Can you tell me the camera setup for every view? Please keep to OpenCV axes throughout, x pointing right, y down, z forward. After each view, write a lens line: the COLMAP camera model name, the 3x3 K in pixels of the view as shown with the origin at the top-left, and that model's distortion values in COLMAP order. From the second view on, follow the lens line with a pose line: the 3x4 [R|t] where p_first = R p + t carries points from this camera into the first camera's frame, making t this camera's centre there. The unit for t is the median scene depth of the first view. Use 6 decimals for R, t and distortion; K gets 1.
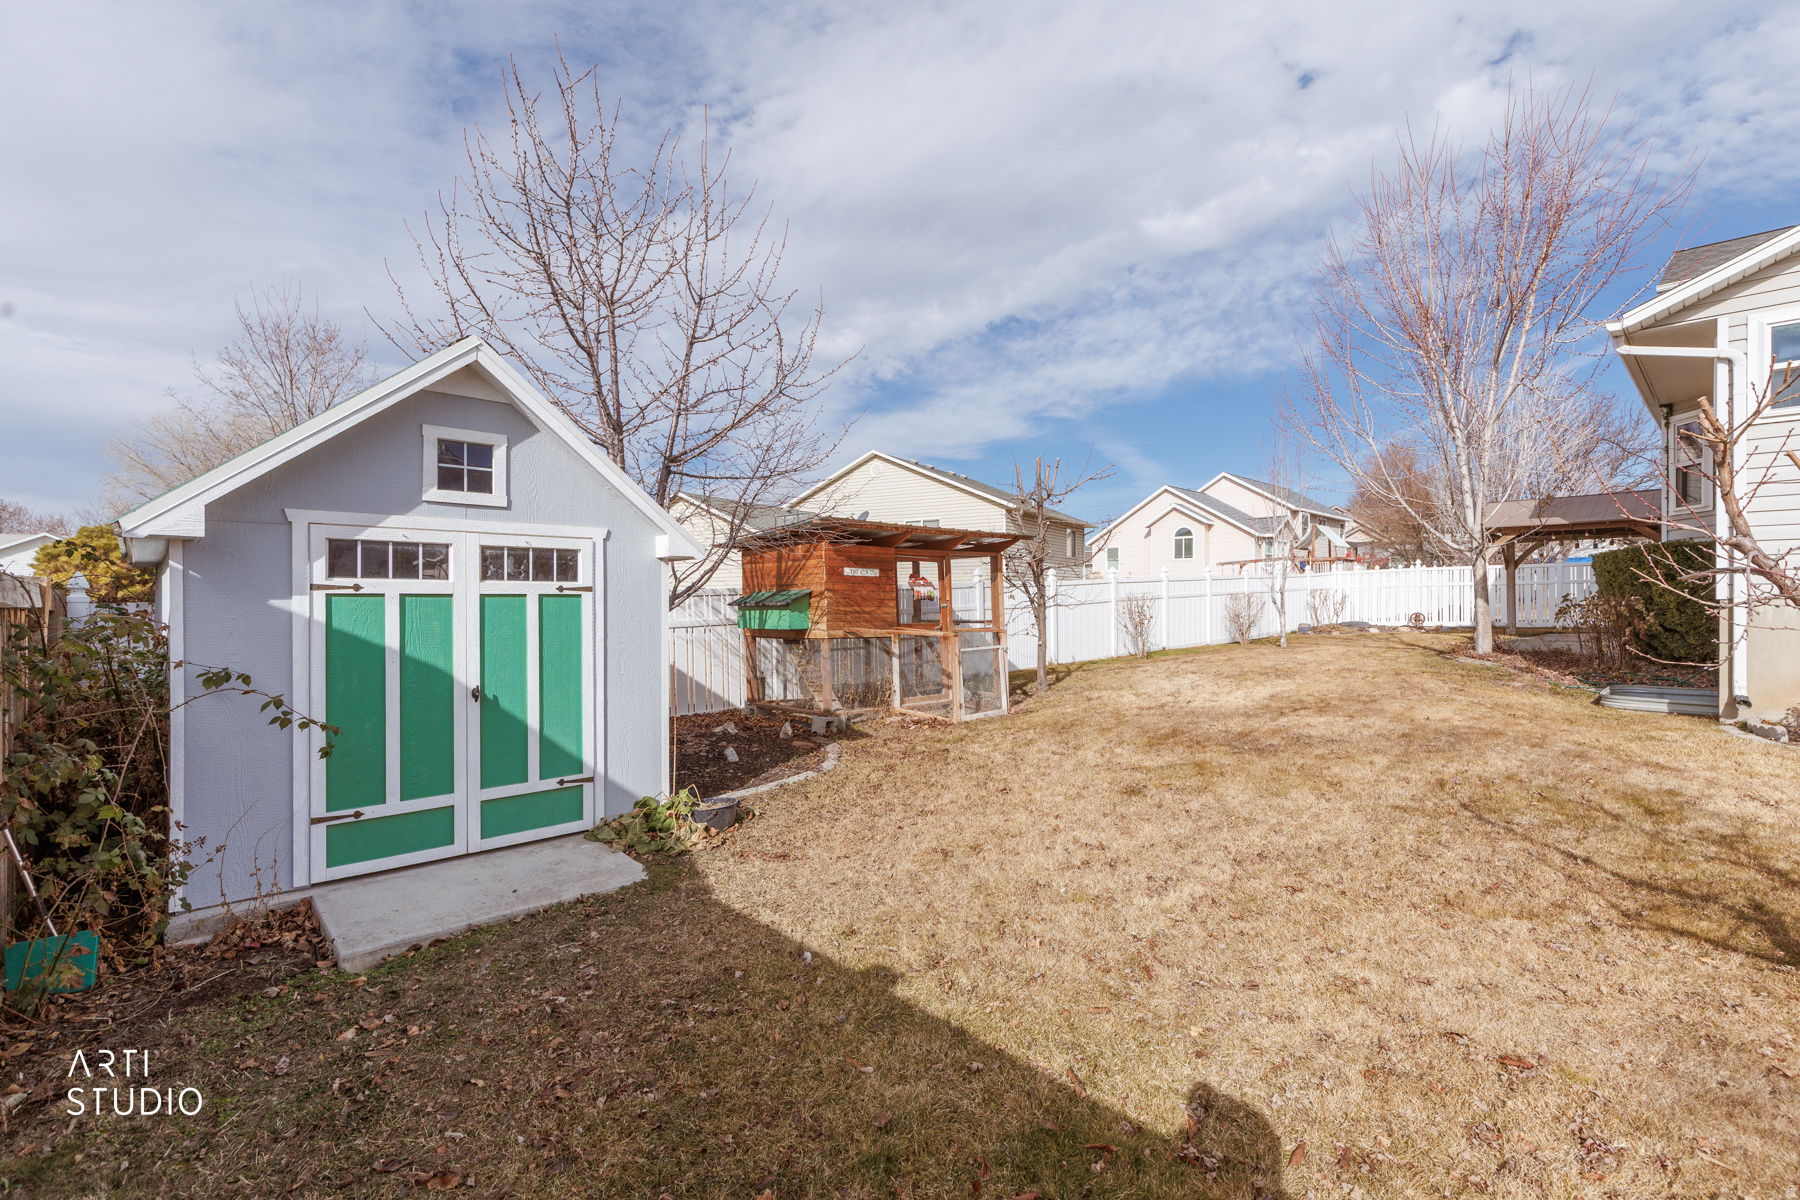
lens RADIAL K [[864.5, 0, 900.0], [0, 864.5, 600.0], [0, 0, 1]] dist [0.000456, -0.000093]
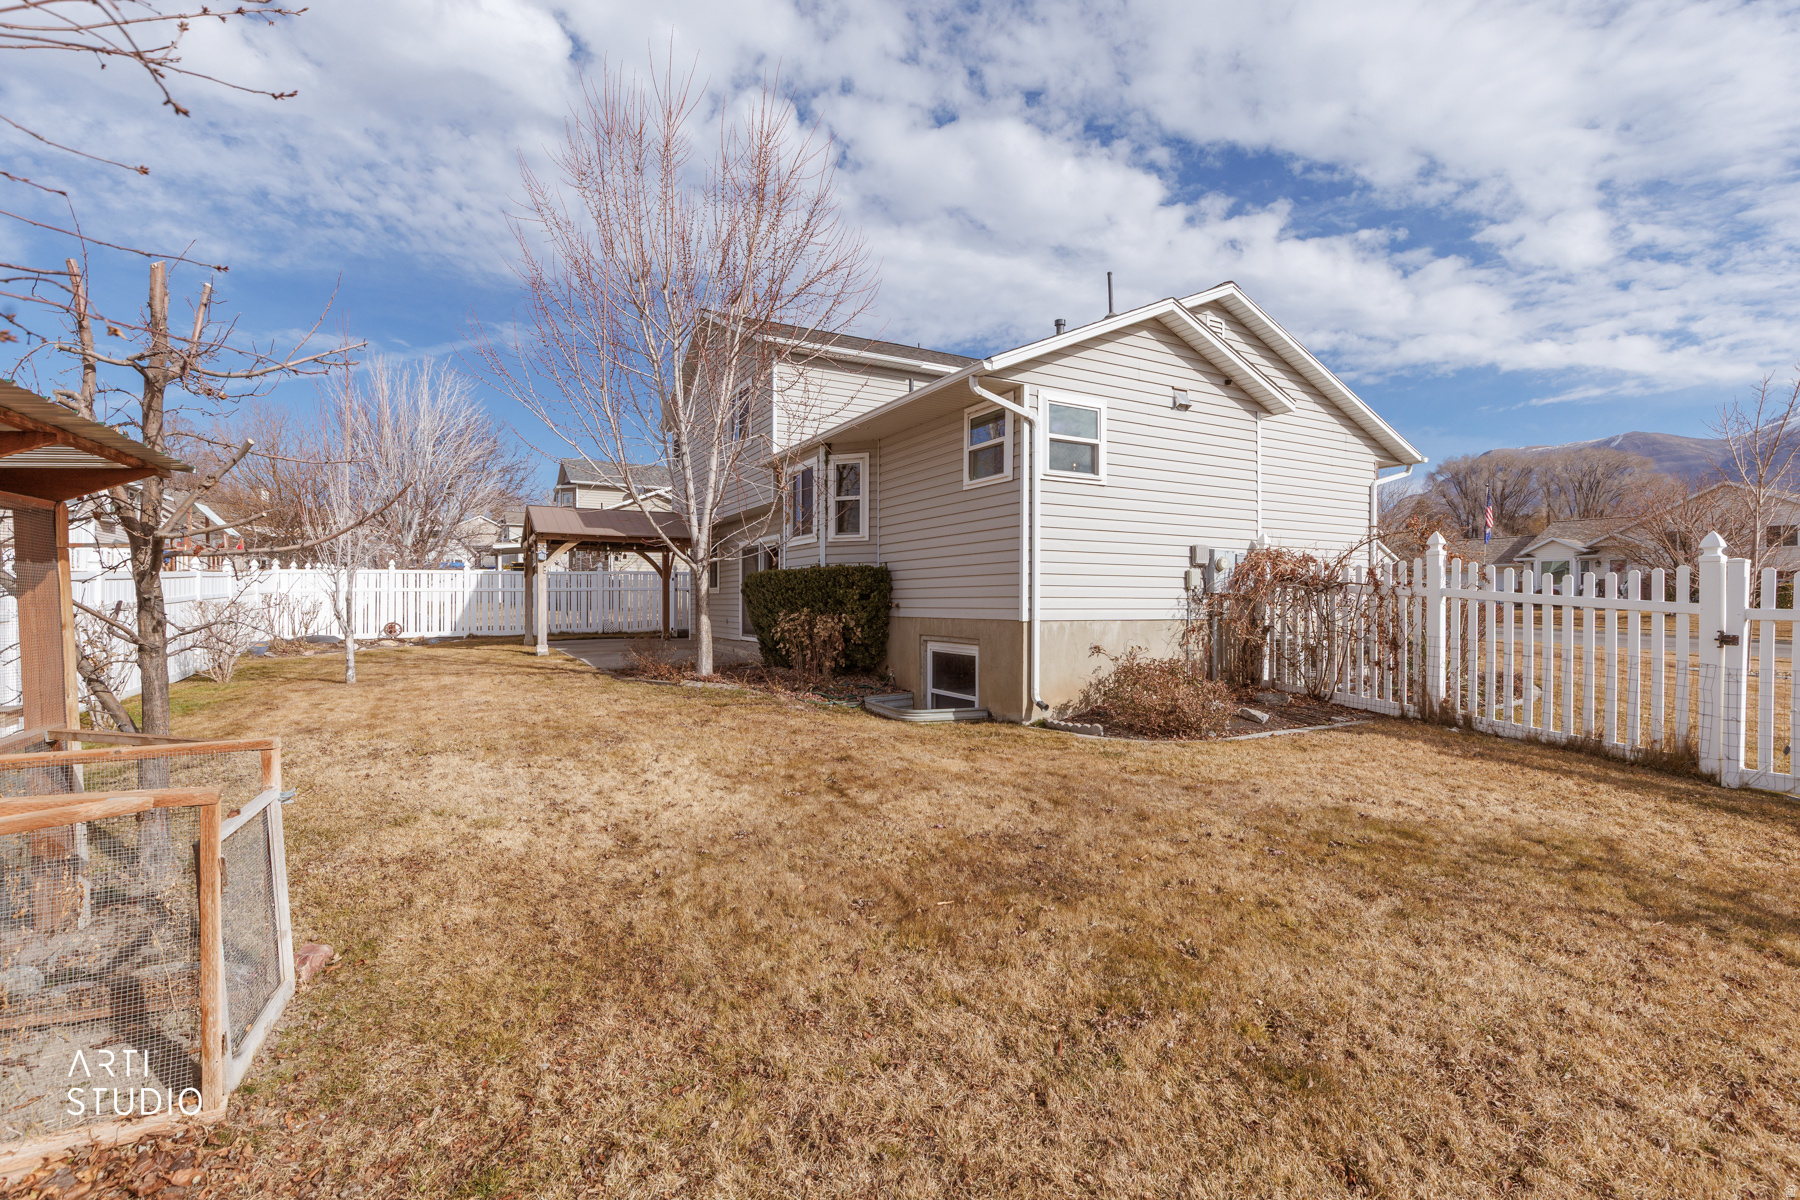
lens RADIAL K [[864.5, 0, 900.0], [0, 864.5, 600.0], [0, 0, 1]] dist [0.000456, -0.000093]
pose [[0.274658, 0.006564, 0.961520, -0.189860], [-0.009026, 0.999950, -0.004249, -0.019317], [-0.961500, -0.007512, 0.274704, 0.669824]]
